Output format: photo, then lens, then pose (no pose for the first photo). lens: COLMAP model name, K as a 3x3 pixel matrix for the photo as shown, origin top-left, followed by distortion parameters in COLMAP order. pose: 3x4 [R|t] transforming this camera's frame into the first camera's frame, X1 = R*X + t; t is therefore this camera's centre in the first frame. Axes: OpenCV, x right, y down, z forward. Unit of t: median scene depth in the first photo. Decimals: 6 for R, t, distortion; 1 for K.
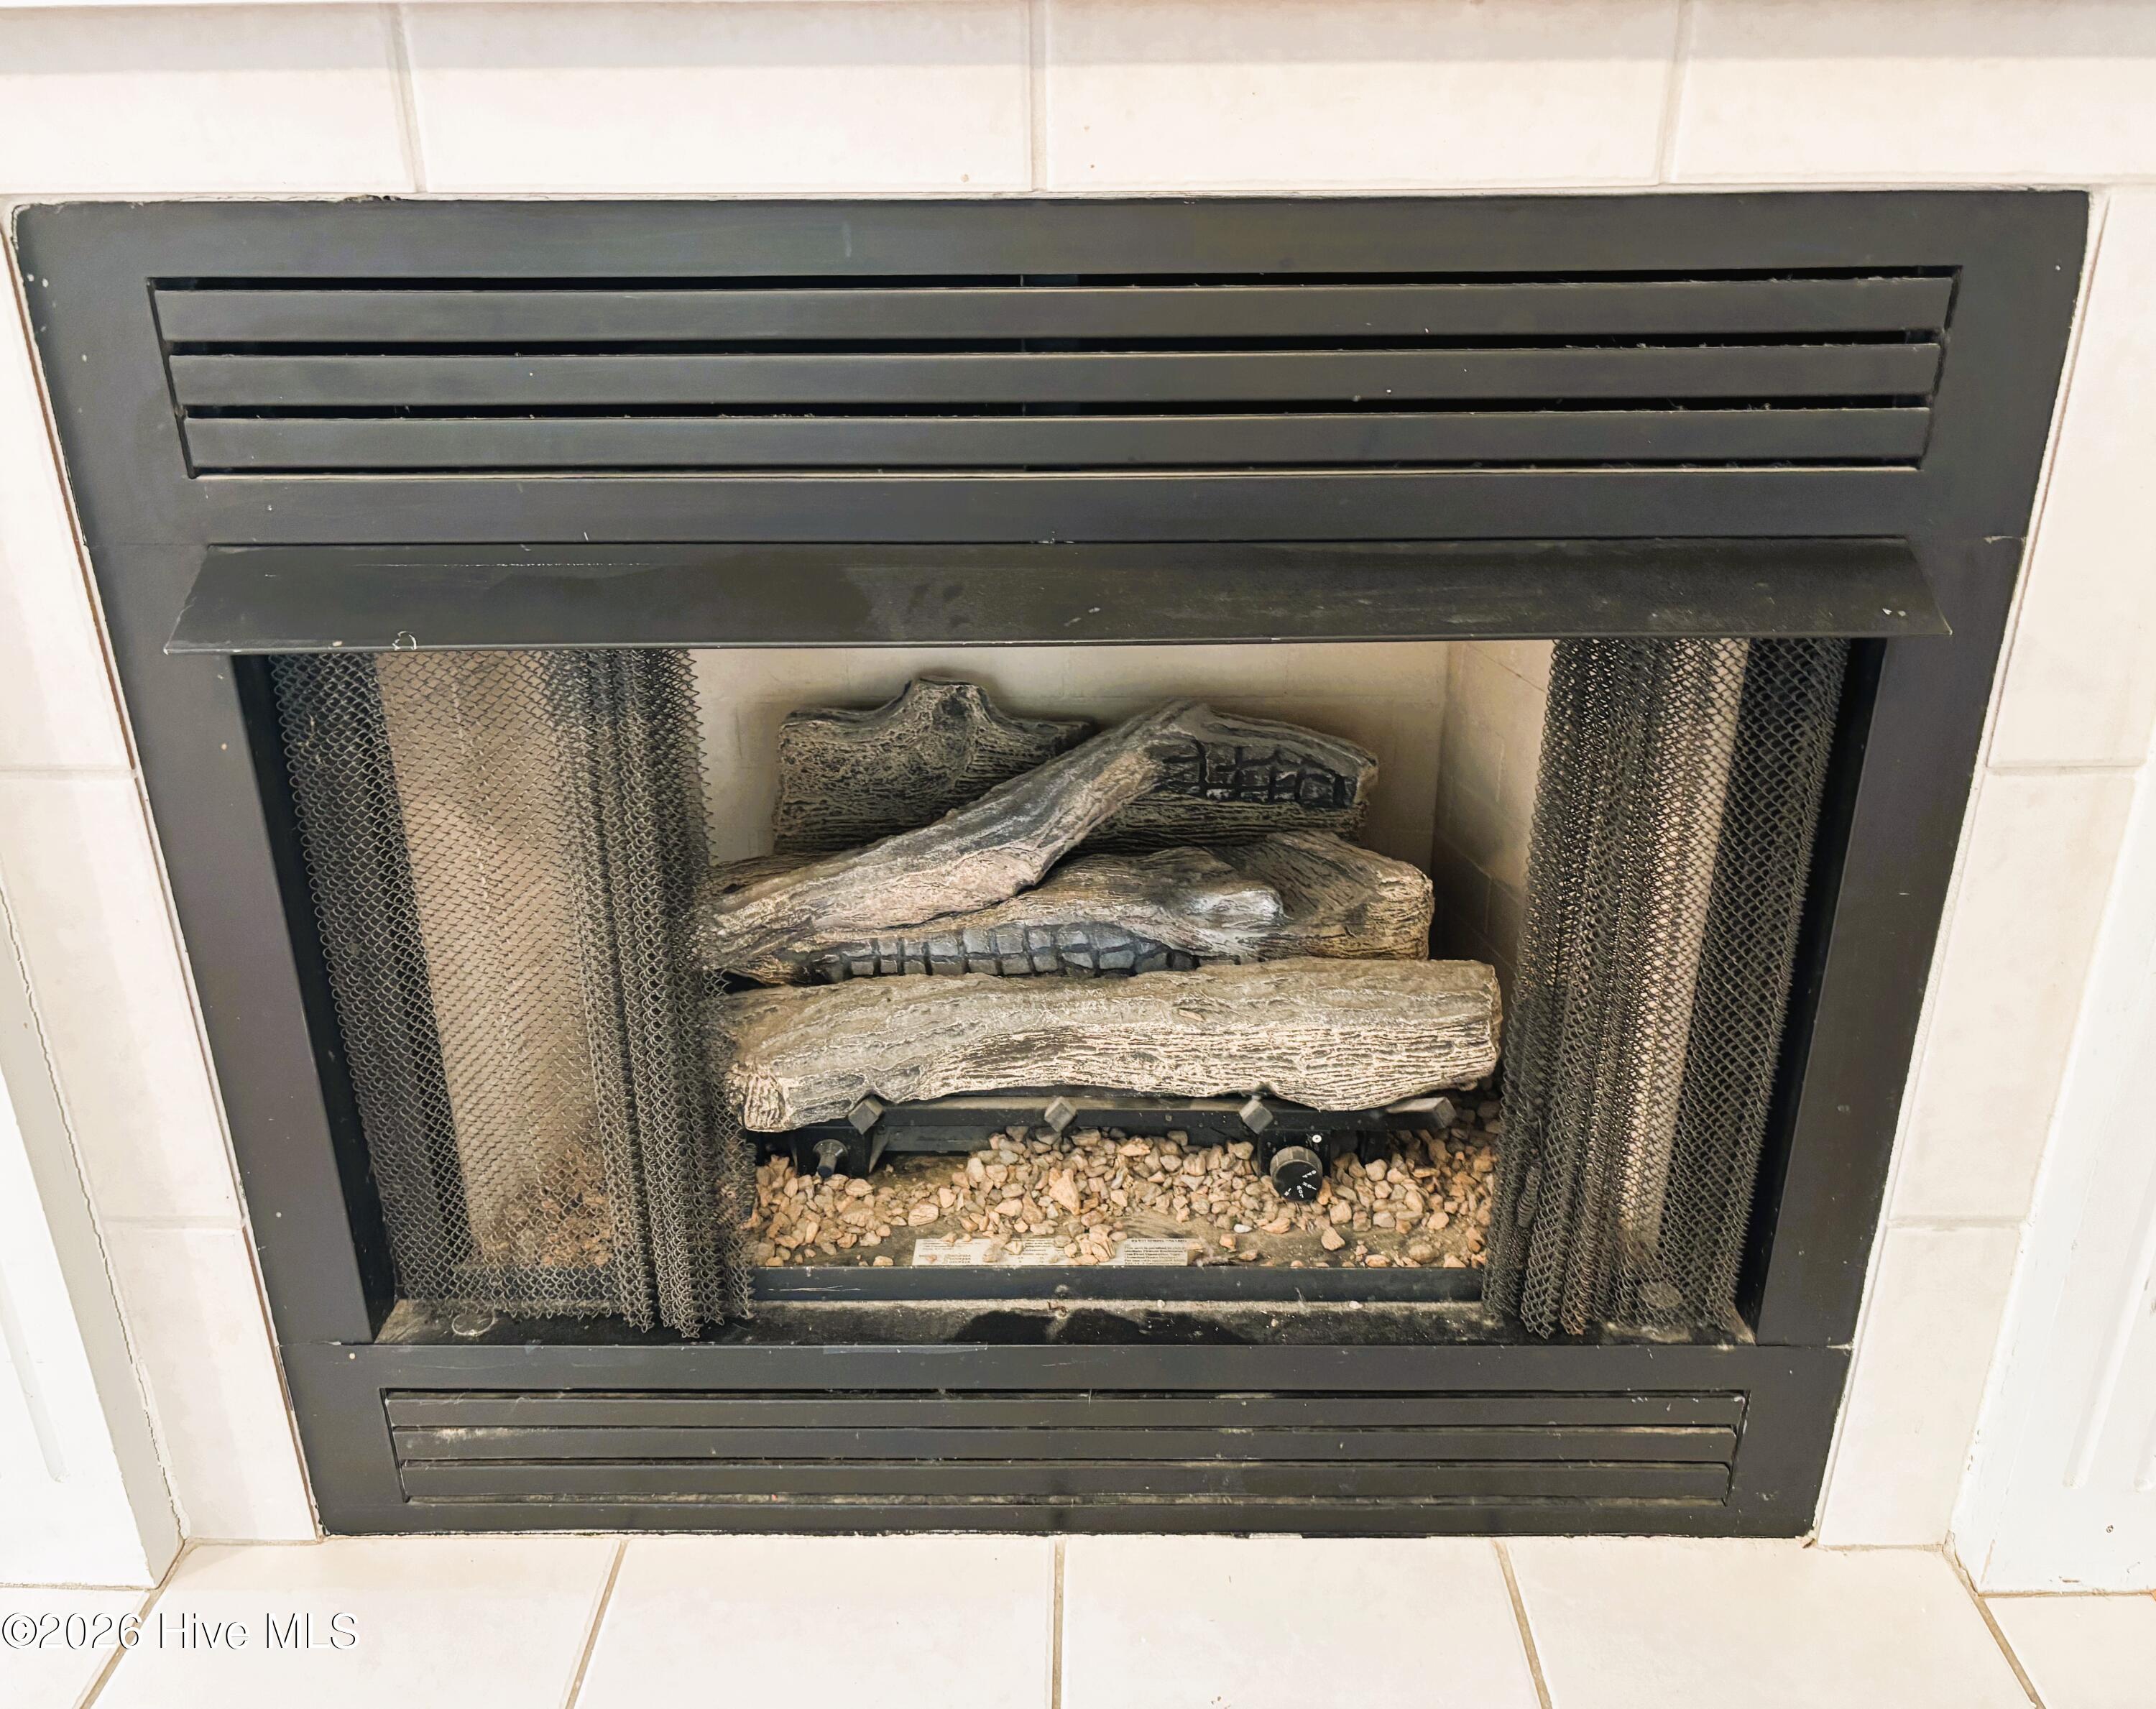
lens RADIAL K [[1710.0, 0, 1085.1], [0, 1710.0, 851.1], [0, 0, 1]] dist [0.007717, -0.002689]
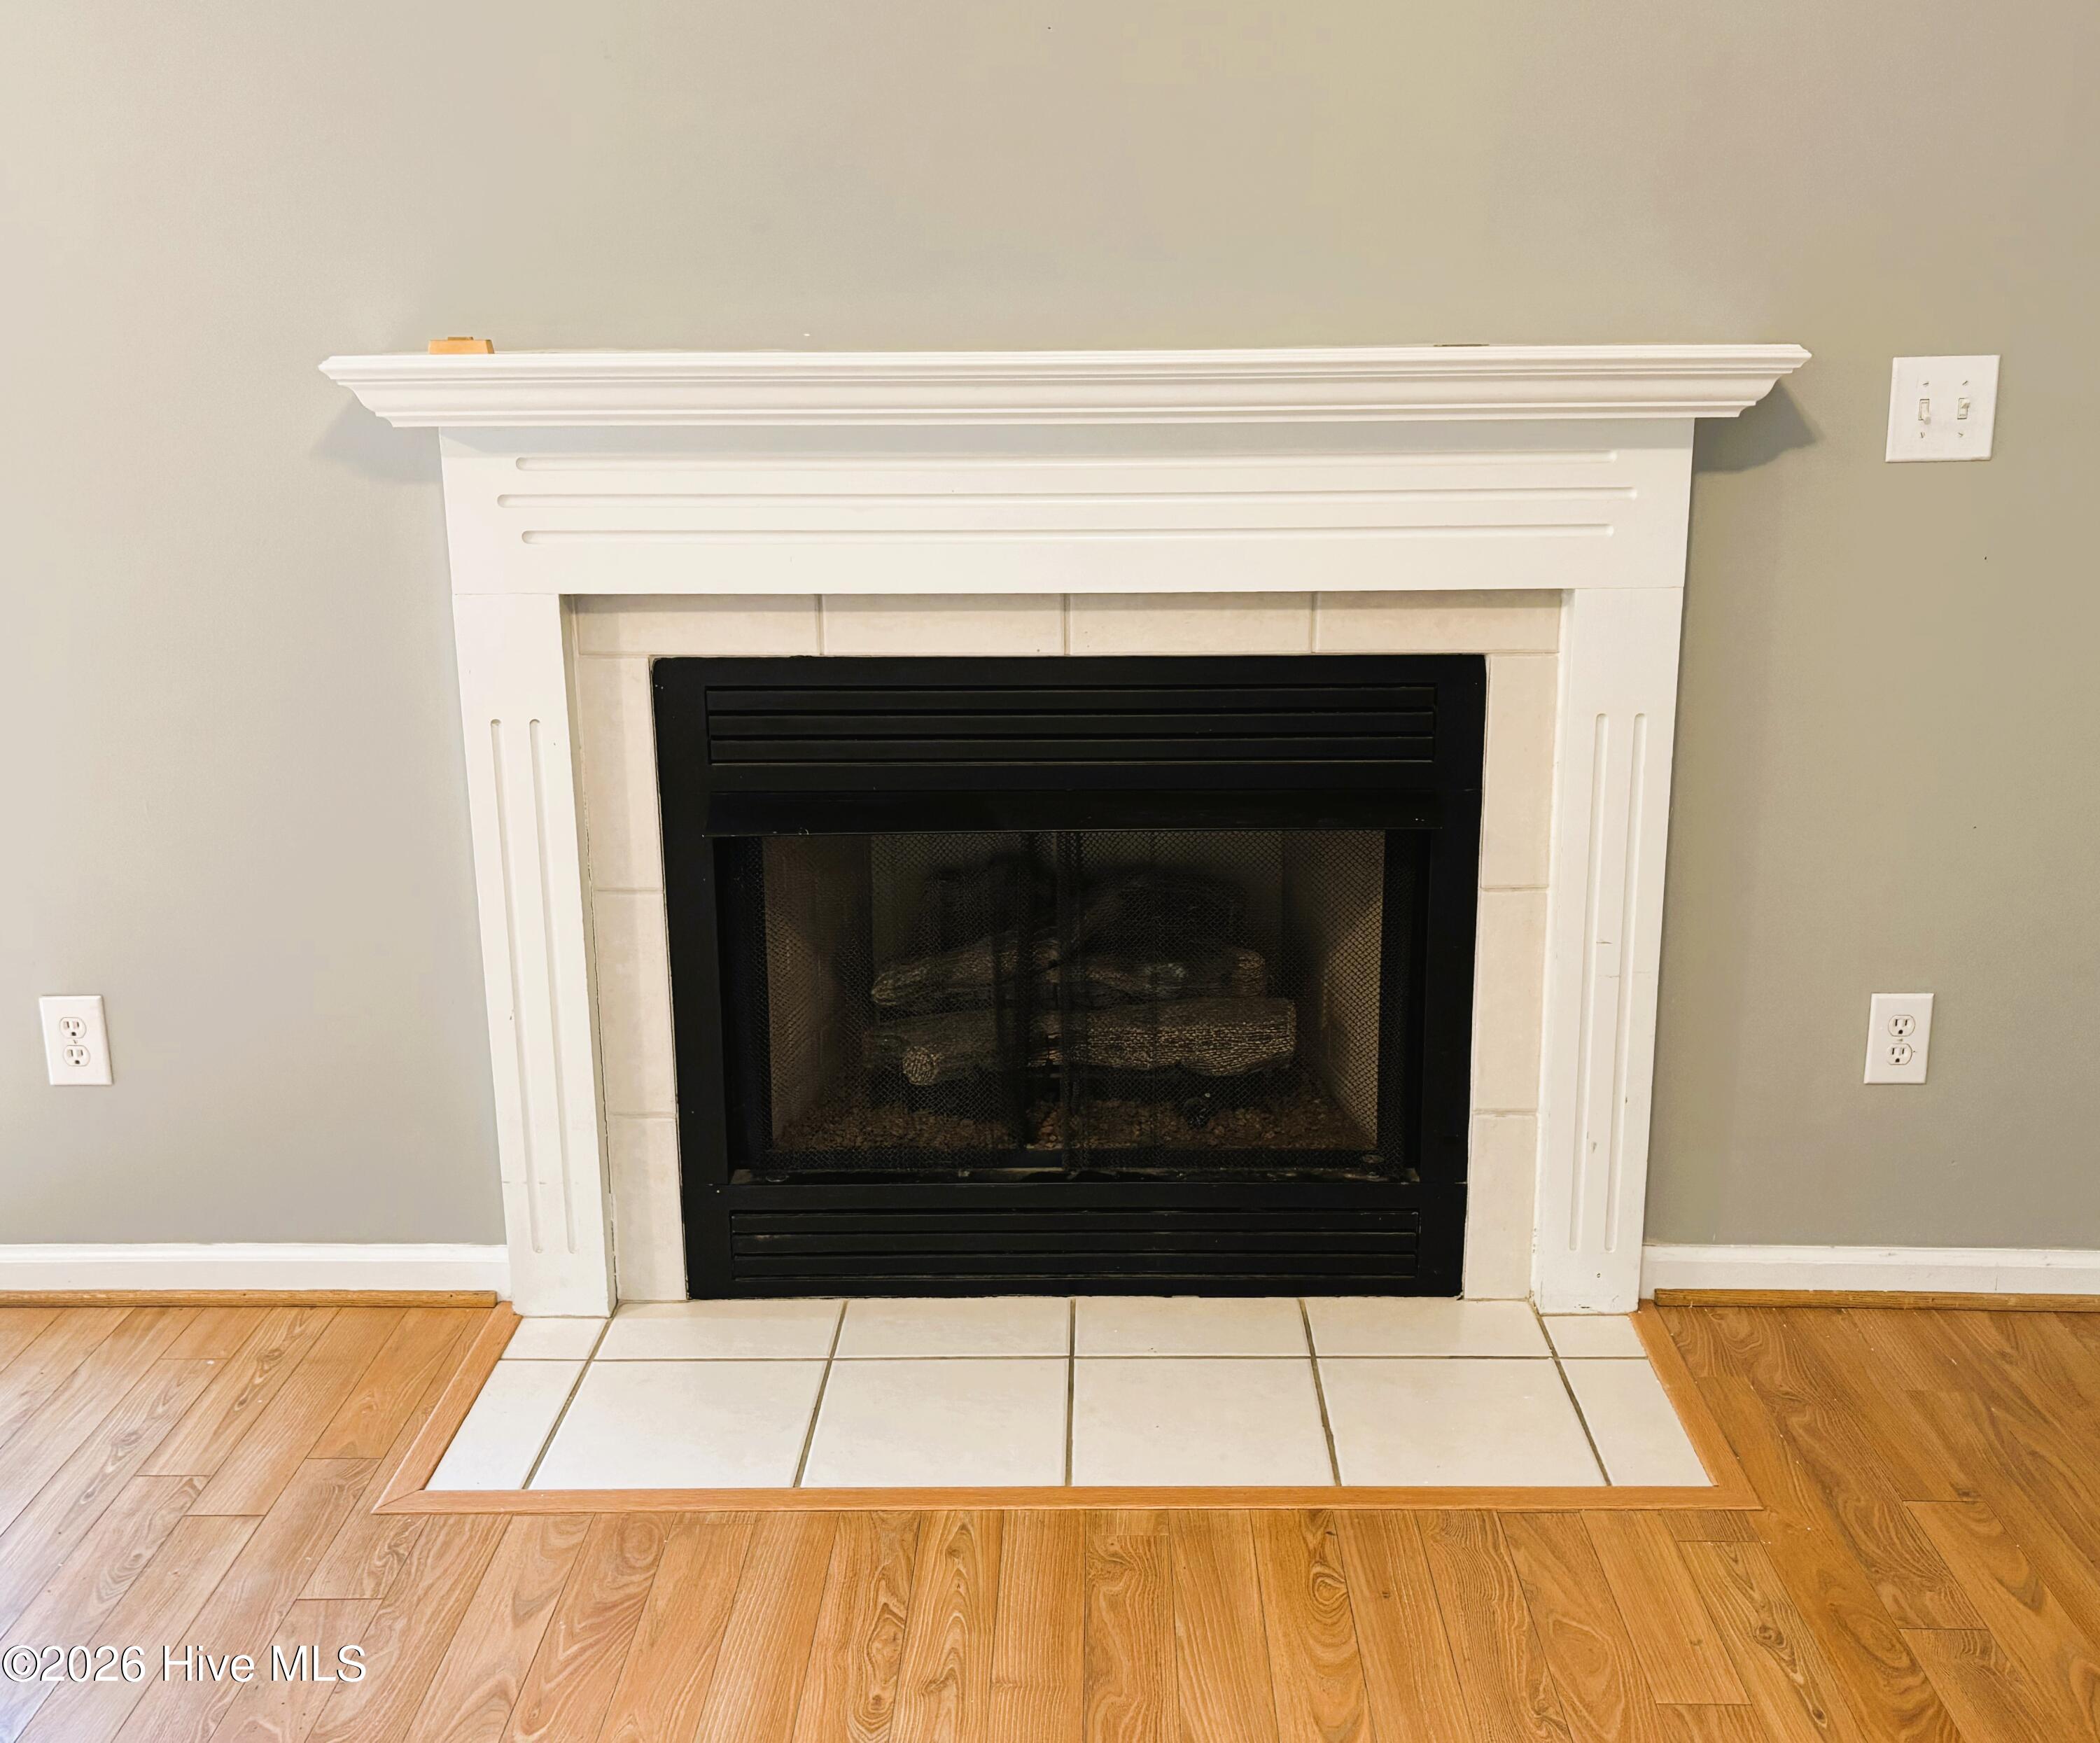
lens RADIAL K [[2071.4, 0, 1054.8], [0, 2071.4, 796.8], [0, 0, 1]] dist [0.001002, 0.002351]
pose [[0.999817, -0.000141, -0.019119, 0.009523], [-0.002844, 0.987752, -0.156005, 0.209122], [0.018907, 0.156031, 0.987571, -1.394504]]
